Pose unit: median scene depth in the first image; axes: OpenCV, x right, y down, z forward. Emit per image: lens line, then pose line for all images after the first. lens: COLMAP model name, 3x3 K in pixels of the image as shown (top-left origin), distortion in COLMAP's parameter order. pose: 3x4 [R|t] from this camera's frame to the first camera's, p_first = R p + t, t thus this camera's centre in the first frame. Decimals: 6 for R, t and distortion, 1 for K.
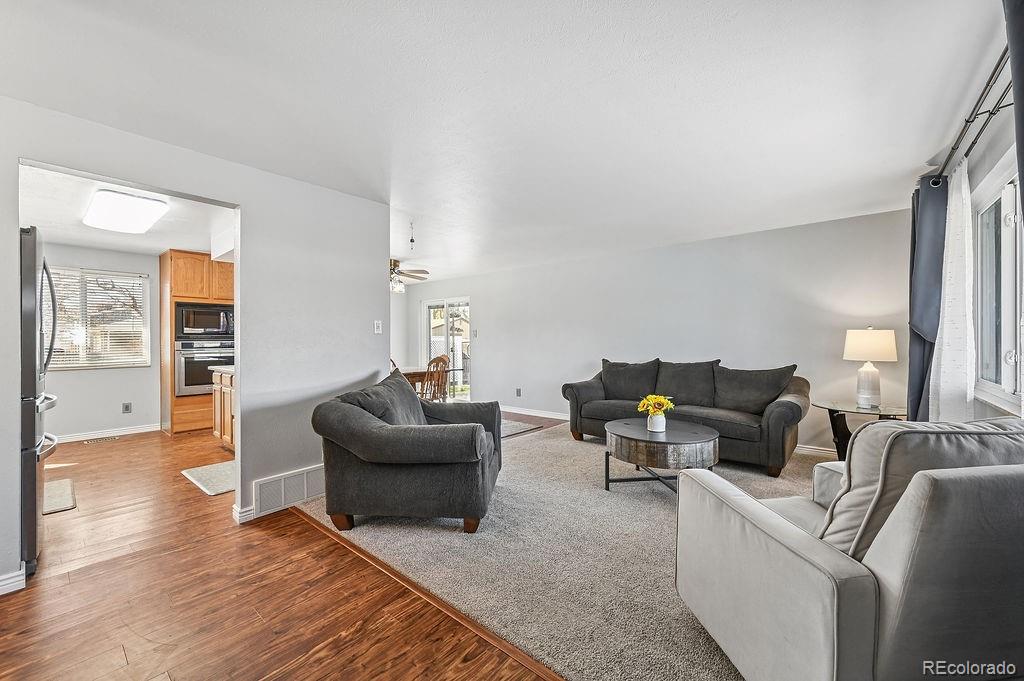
lens RADIAL K [[416.5, 0, 510.9], [0, 416.5, 338.1], [0, 0, 1]] dist [-0.000248, -0.000010]
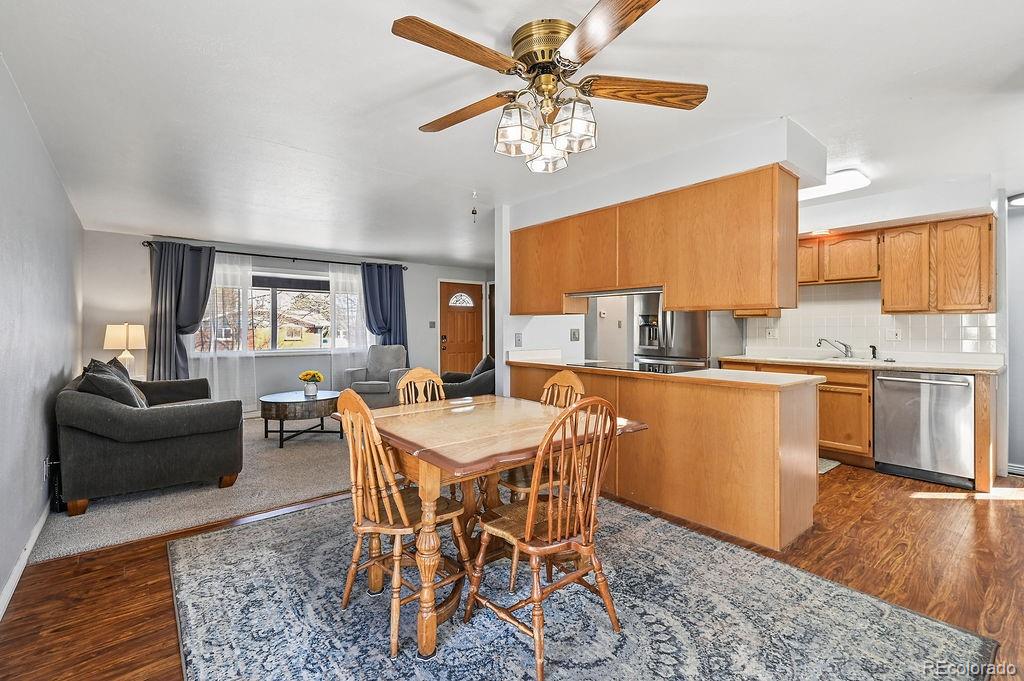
lens RADIAL K [[458.2, 0, 510.5], [0, 458.2, 326.8], [0, 0, 1]] dist [-0.001790, 0.000928]
pose [[-0.985909, 0.007518, 0.167115, -0.595331], [0.005996, 0.999936, -0.009611, 0.007860], [-0.167176, -0.008473, -0.985891, 2.424395]]
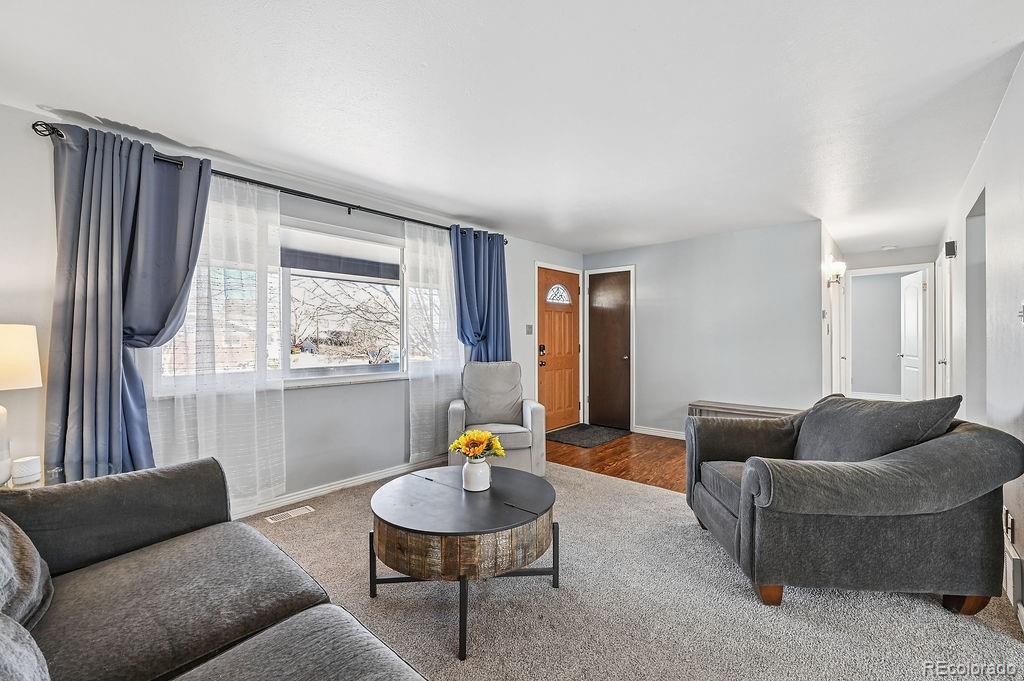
lens RADIAL K [[436.7, 0, 512.6], [0, 436.7, 332.4], [0, 0, 1]] dist [-0.001183, 0.000523]
pose [[-0.999852, 0.005501, 0.016307, 0.278297], [0.005333, 0.999932, -0.010366, -0.002587], [-0.016362, -0.010277, -0.999813, 1.643661]]
